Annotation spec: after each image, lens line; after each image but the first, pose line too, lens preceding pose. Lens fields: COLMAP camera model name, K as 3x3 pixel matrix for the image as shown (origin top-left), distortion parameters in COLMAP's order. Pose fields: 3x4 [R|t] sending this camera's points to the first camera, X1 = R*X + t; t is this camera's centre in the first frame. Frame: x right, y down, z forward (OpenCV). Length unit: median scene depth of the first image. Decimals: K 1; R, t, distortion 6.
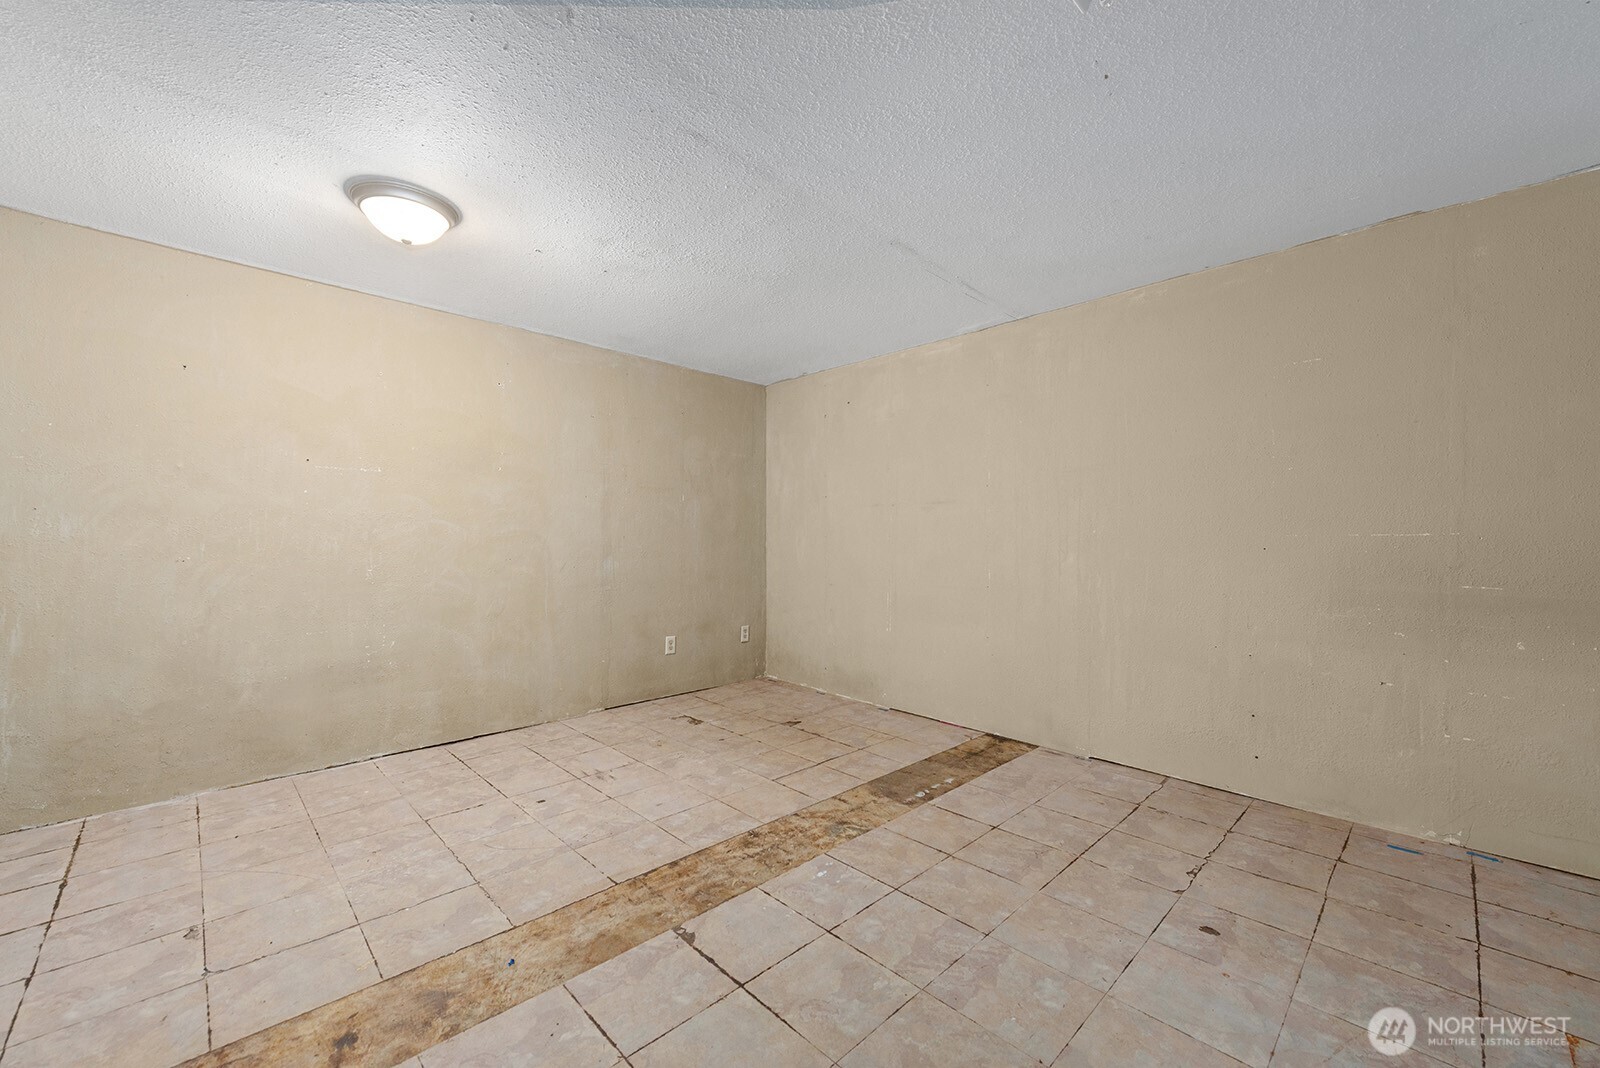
lens RADIAL K [[633.3, 0, 794.4], [0, 633.3, 522.8], [0, 0, 1]] dist [0.014162, -0.002174]
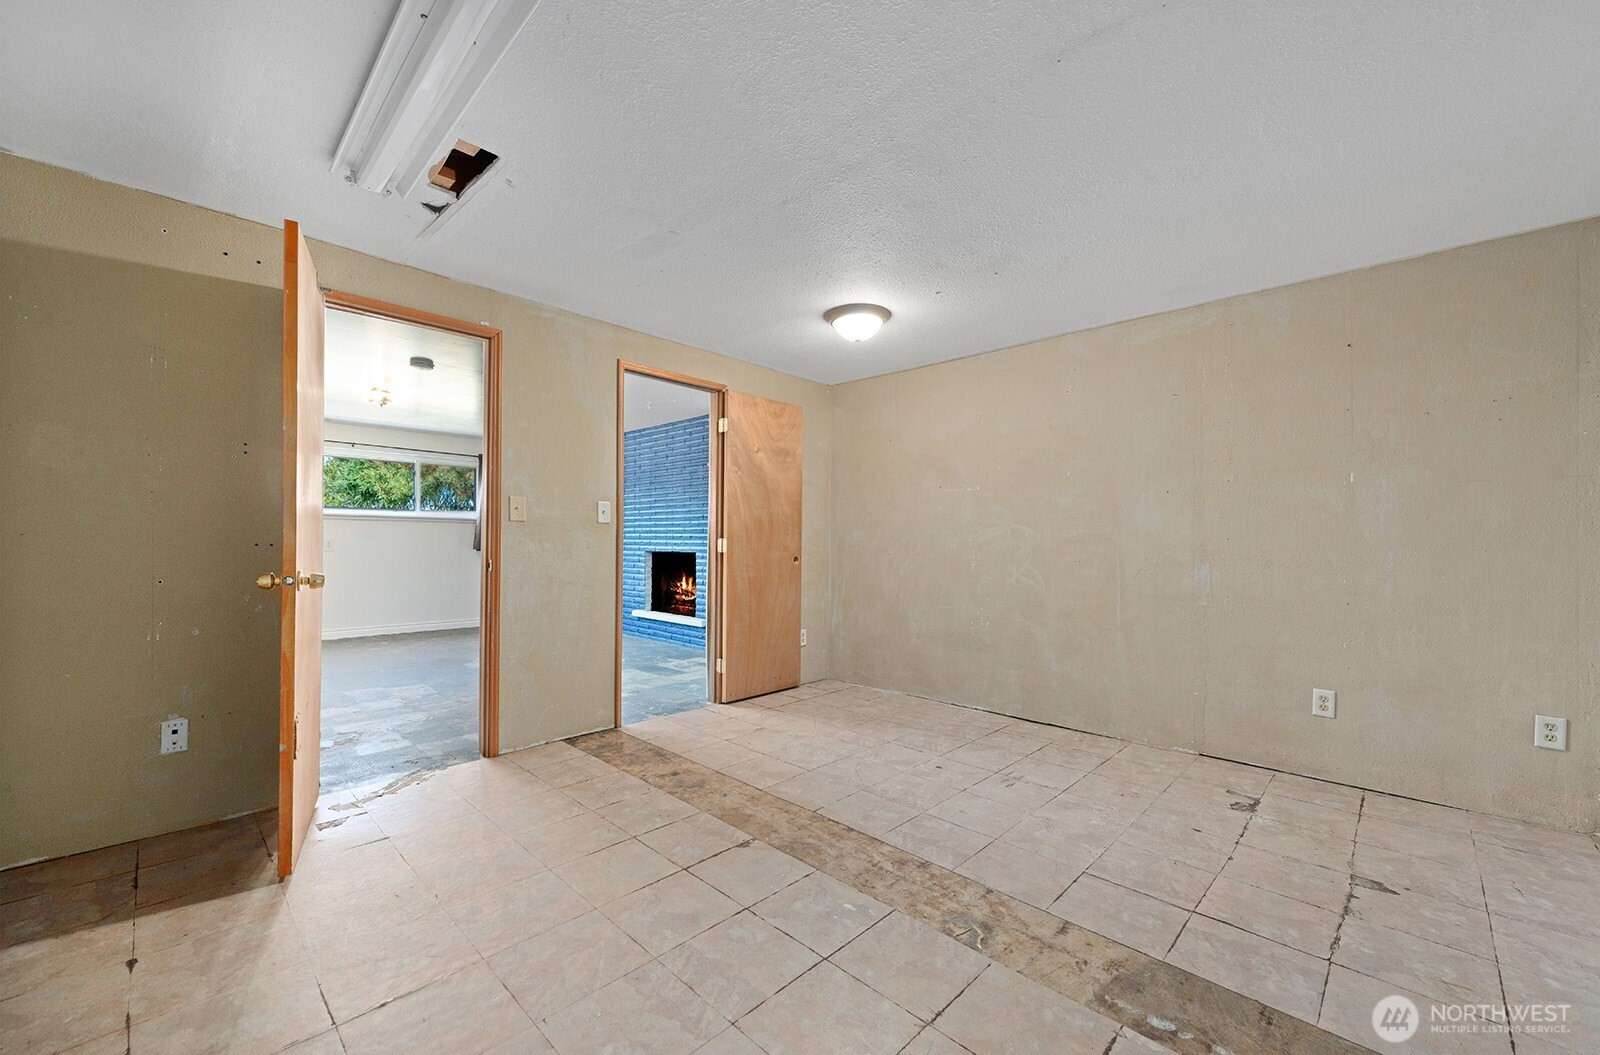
lens RADIAL K [[634.7, 0, 797.6], [0, 634.7, 541.1], [0, 0, 1]] dist [0.012456, -0.000444]
pose [[0.025460, -0.002176, -0.999673, 0.755059], [0.019782, 0.999803, -0.001673, 0.023786], [0.999480, -0.019733, 0.025499, 0.724819]]
